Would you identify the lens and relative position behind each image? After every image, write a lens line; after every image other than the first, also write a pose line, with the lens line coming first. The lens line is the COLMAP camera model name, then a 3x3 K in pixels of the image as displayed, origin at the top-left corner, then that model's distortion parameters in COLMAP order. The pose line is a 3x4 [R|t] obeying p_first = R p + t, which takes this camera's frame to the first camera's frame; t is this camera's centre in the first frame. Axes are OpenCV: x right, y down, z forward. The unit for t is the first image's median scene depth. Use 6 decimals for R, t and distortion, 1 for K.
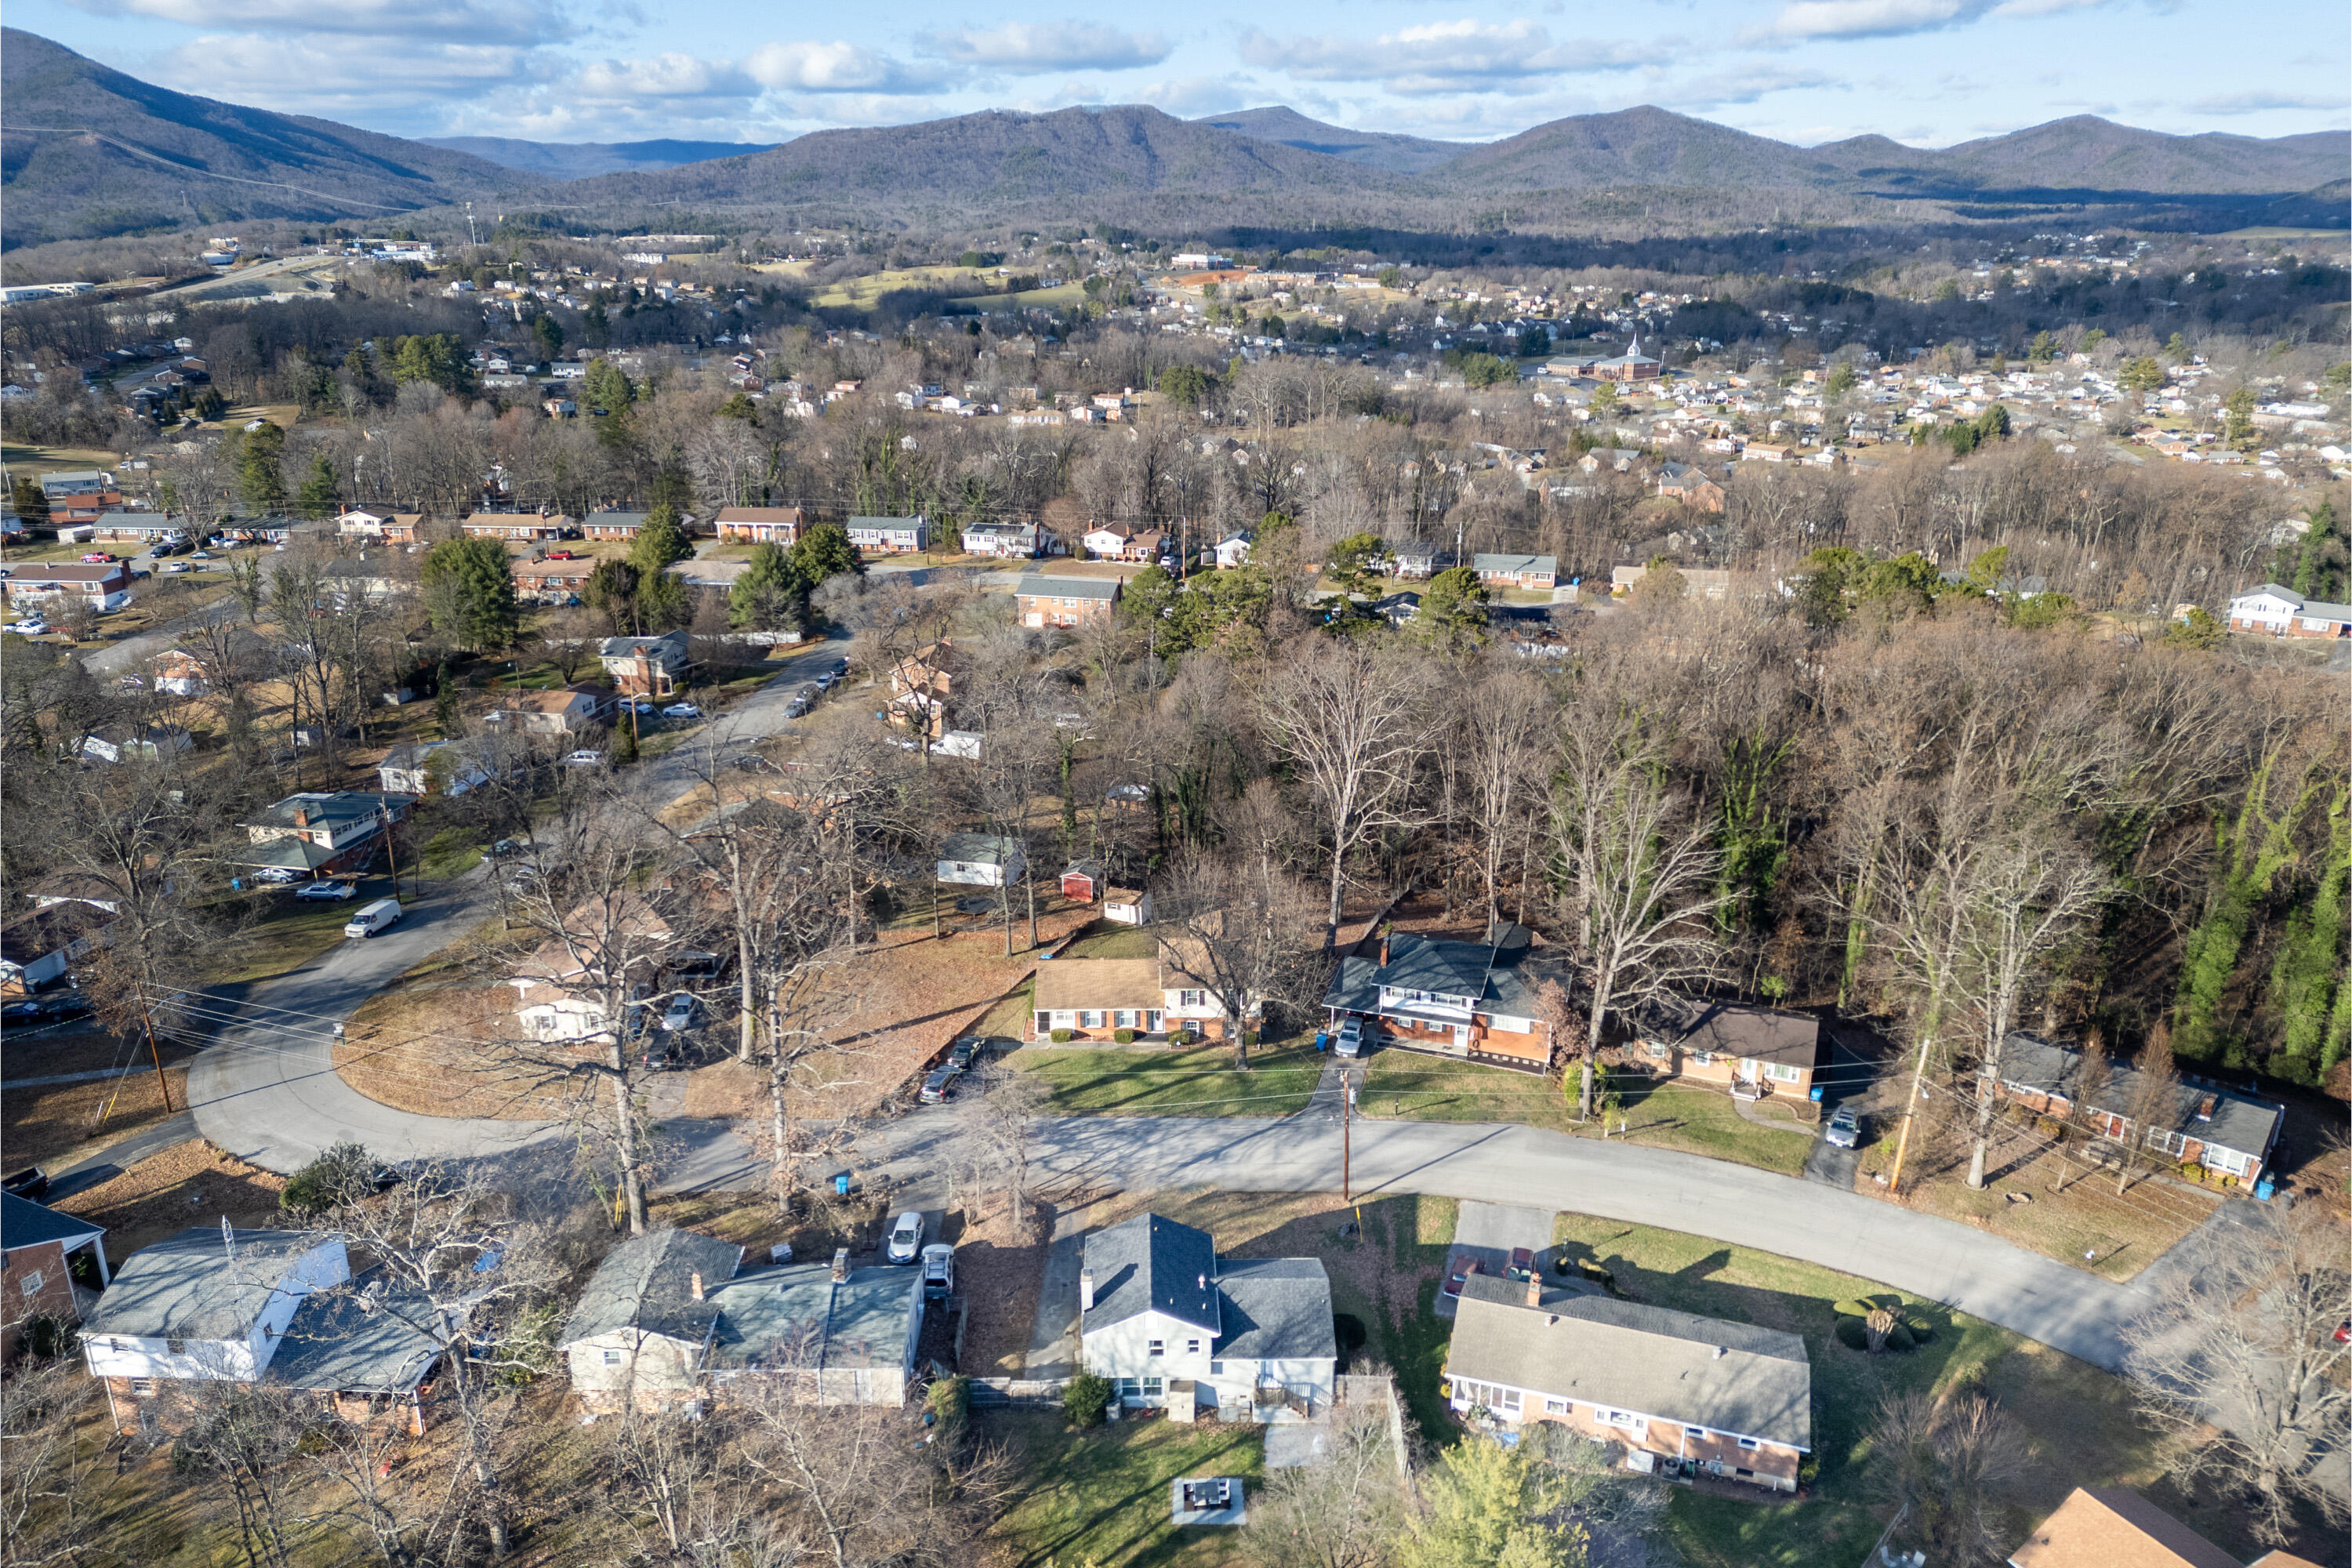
lens RADIAL K [[1676.9, 0, 1183.5], [0, 1676.9, 779.8], [0, 0, 1]] dist [0.042502, -0.015550]
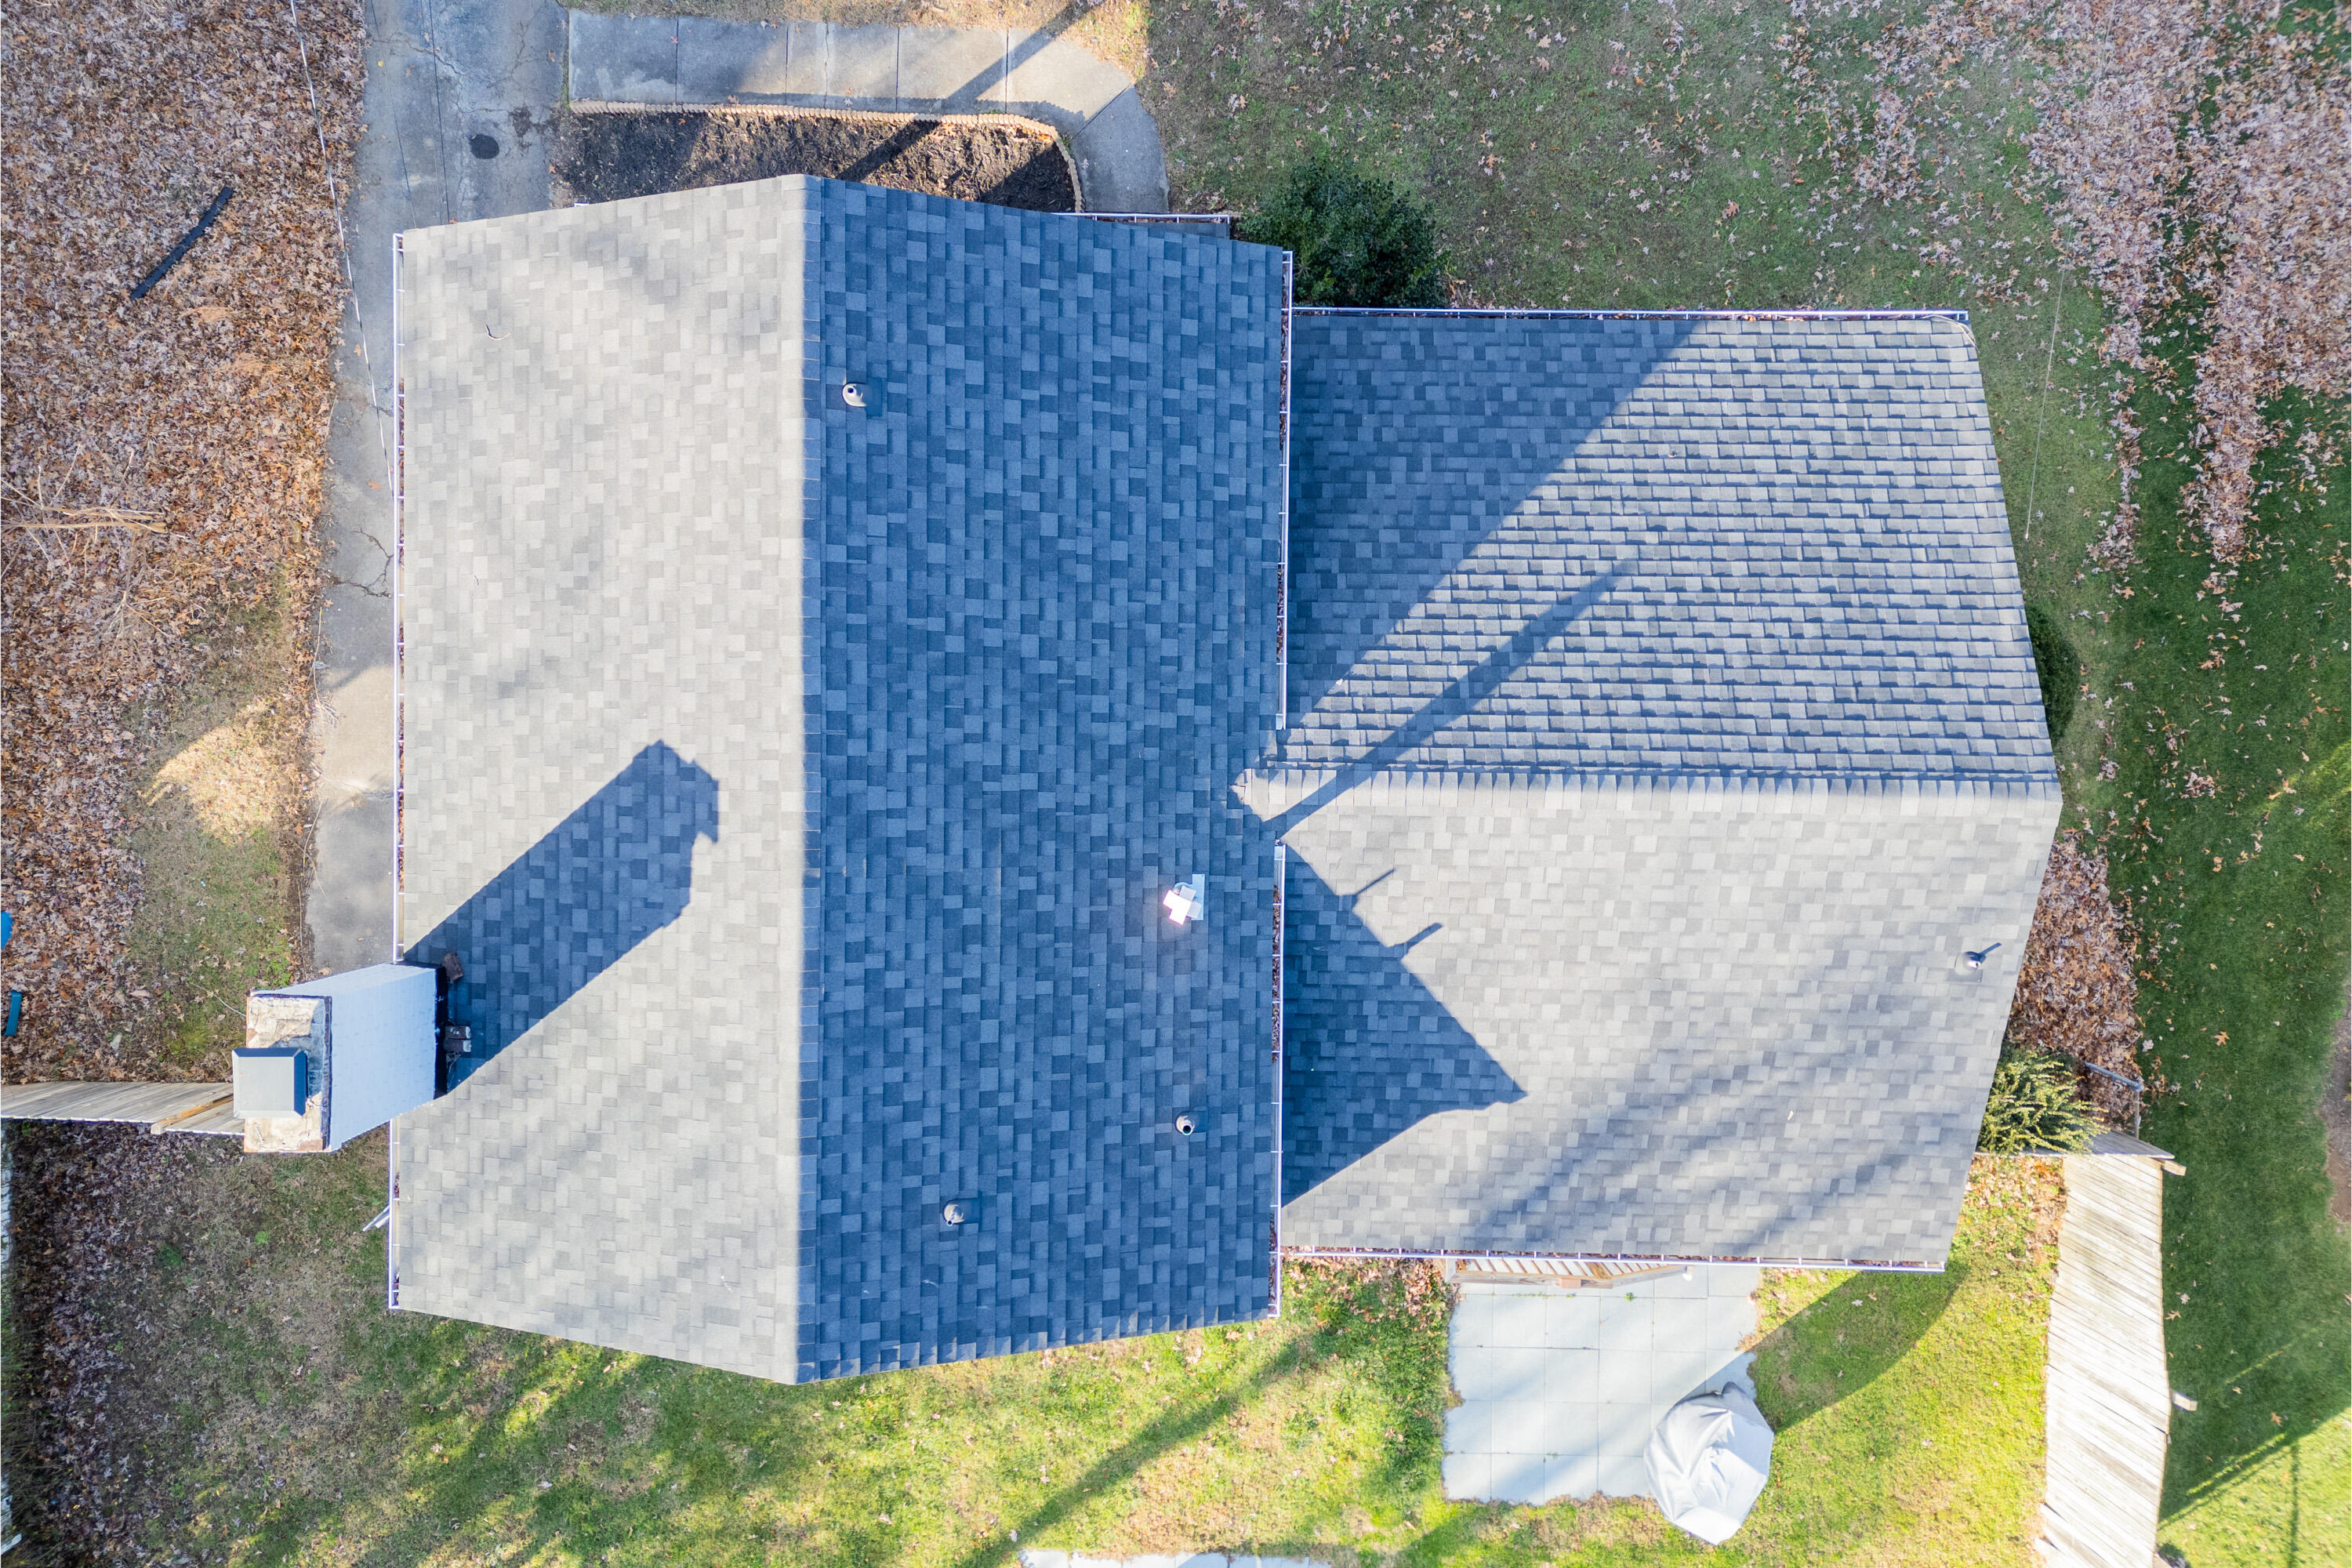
lens RADIAL K [[1676.9, 0, 1114.1], [0, 1676.9, 766.3], [0, 0, 1]] dist [0.042502, -0.015550]
pose [[0.998514, 0.041004, -0.035908, 0.010817], [0.019462, 0.347158, 0.937605, 0.161987], [0.050912, -0.936910, 0.345844, 0.975544]]
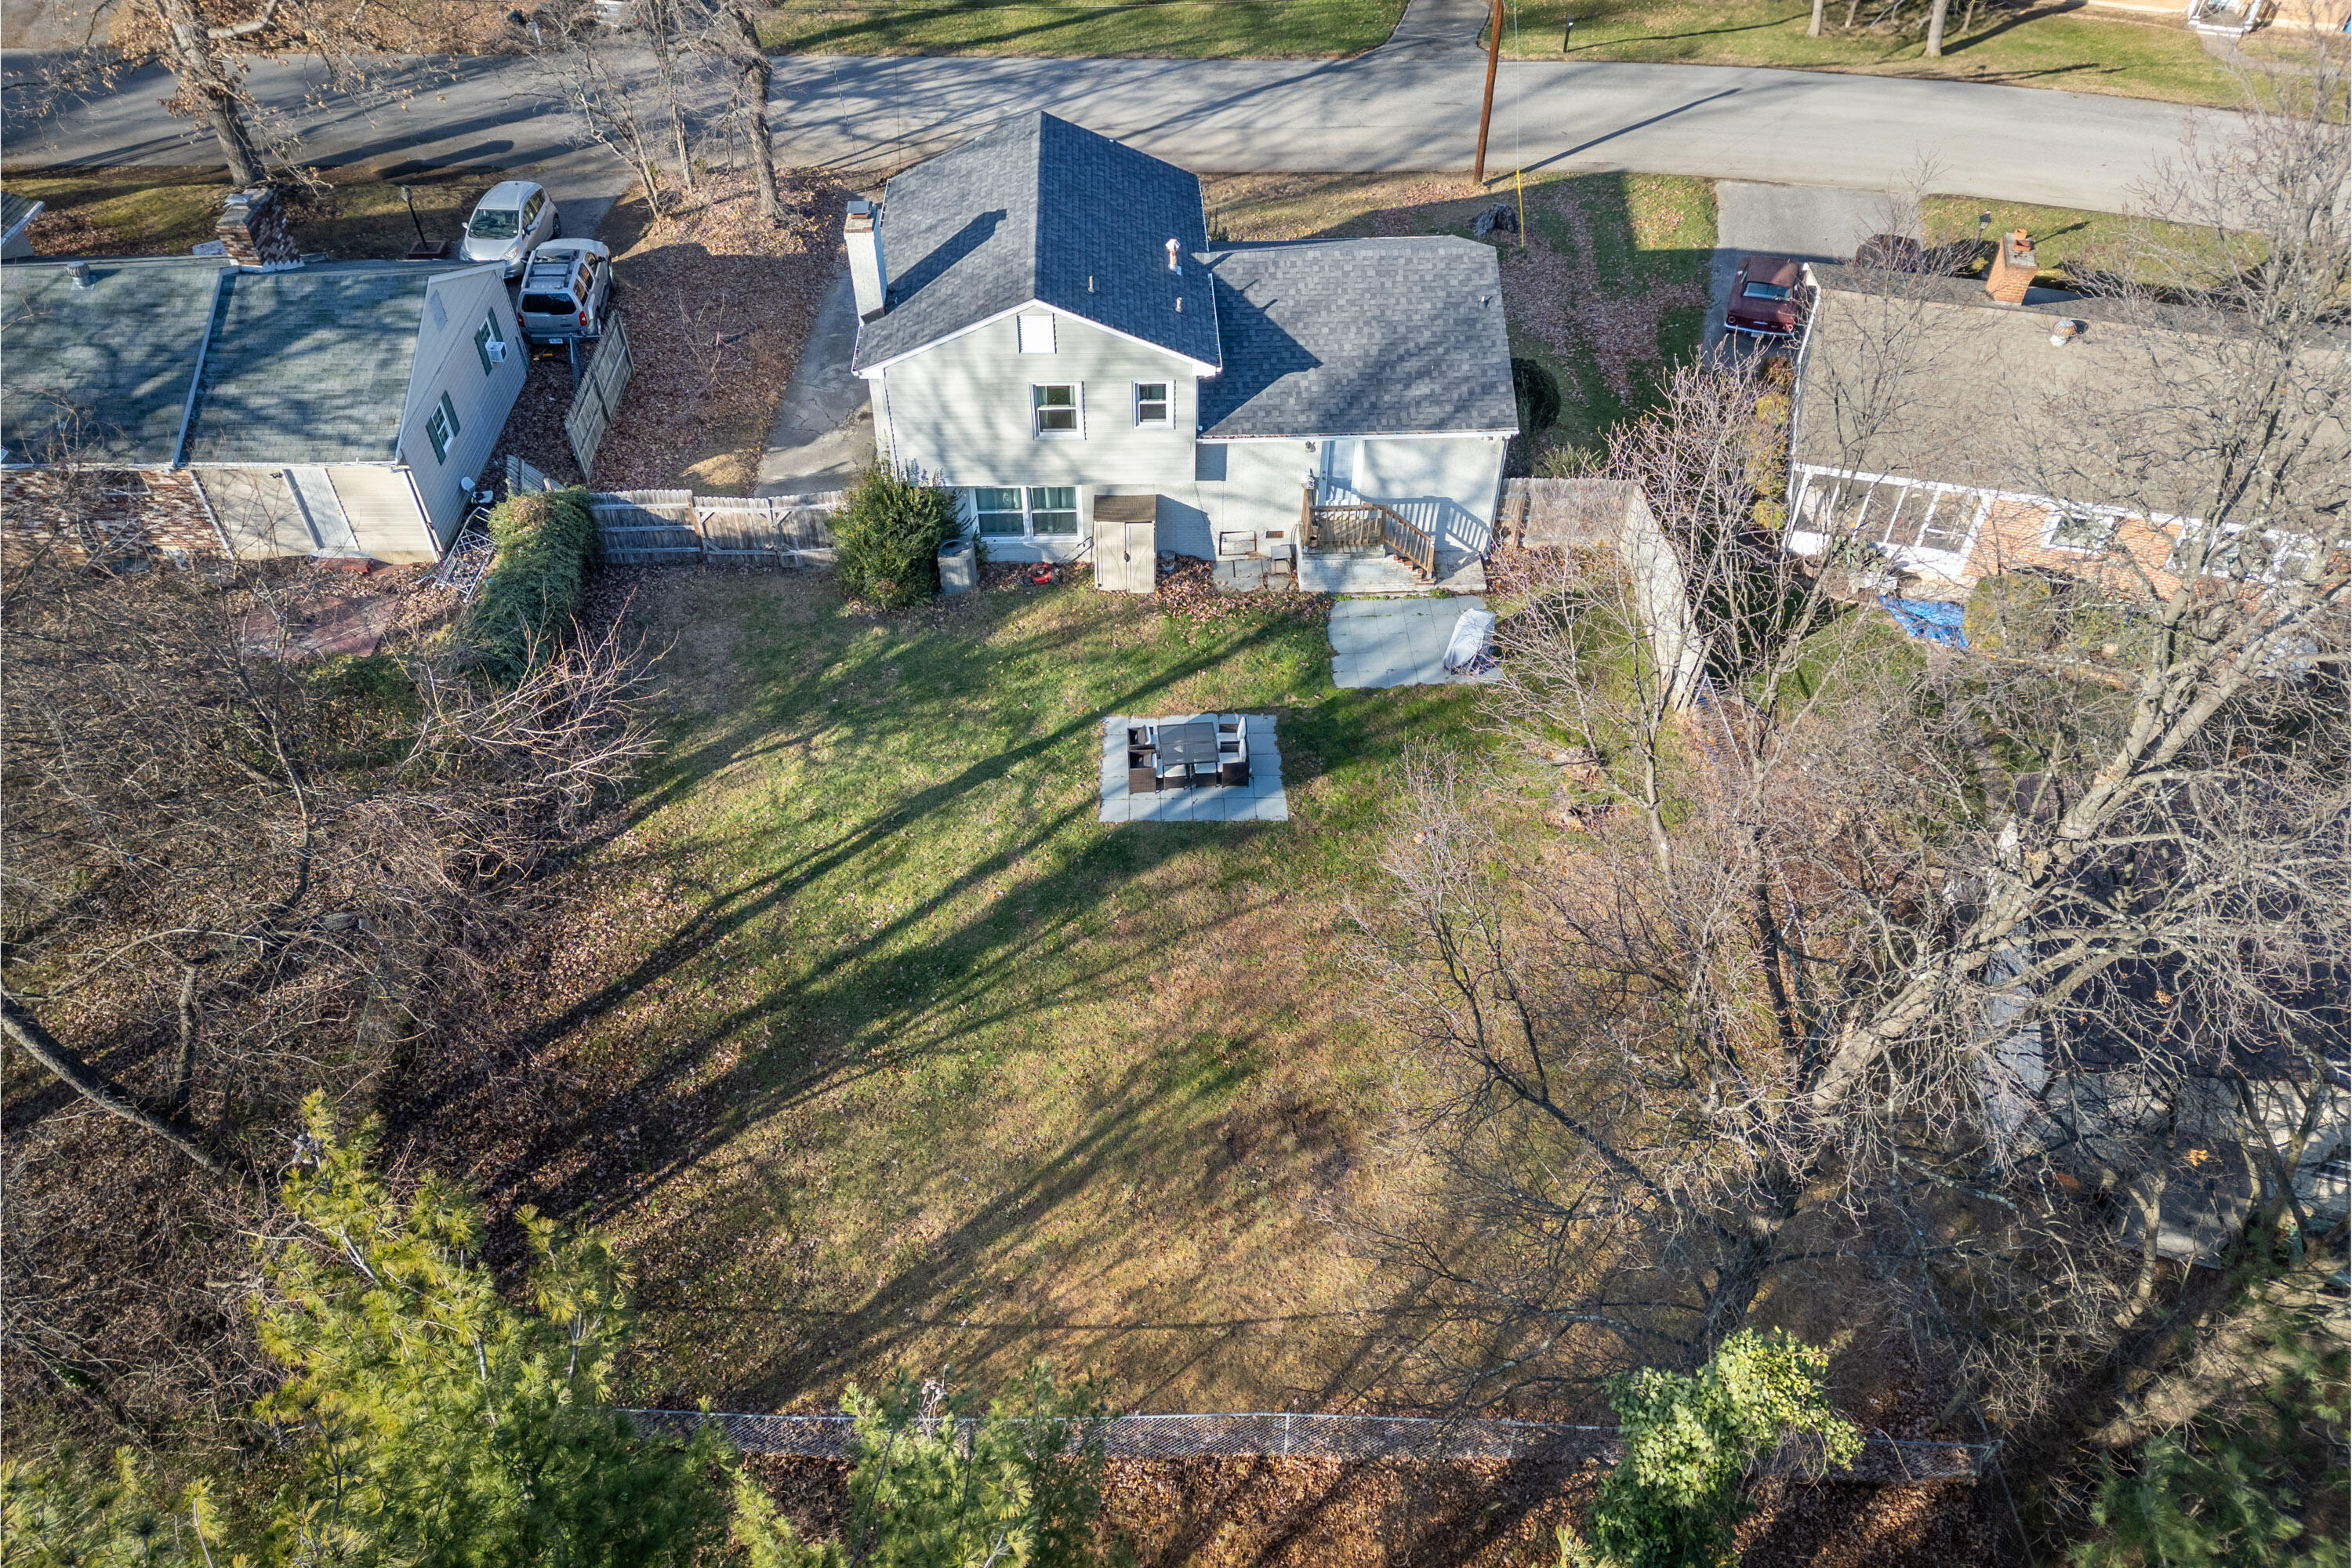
lens RADIAL K [[1676.9, 0, 1171.4], [0, 1676.9, 791.9], [0, 0, 1]] dist [0.042502, -0.015550]
pose [[0.999909, -0.012860, 0.004052, 0.007995], [0.010071, 0.912158, 0.409714, 0.256762], [-0.008964, -0.409636, 0.912205, 0.604610]]
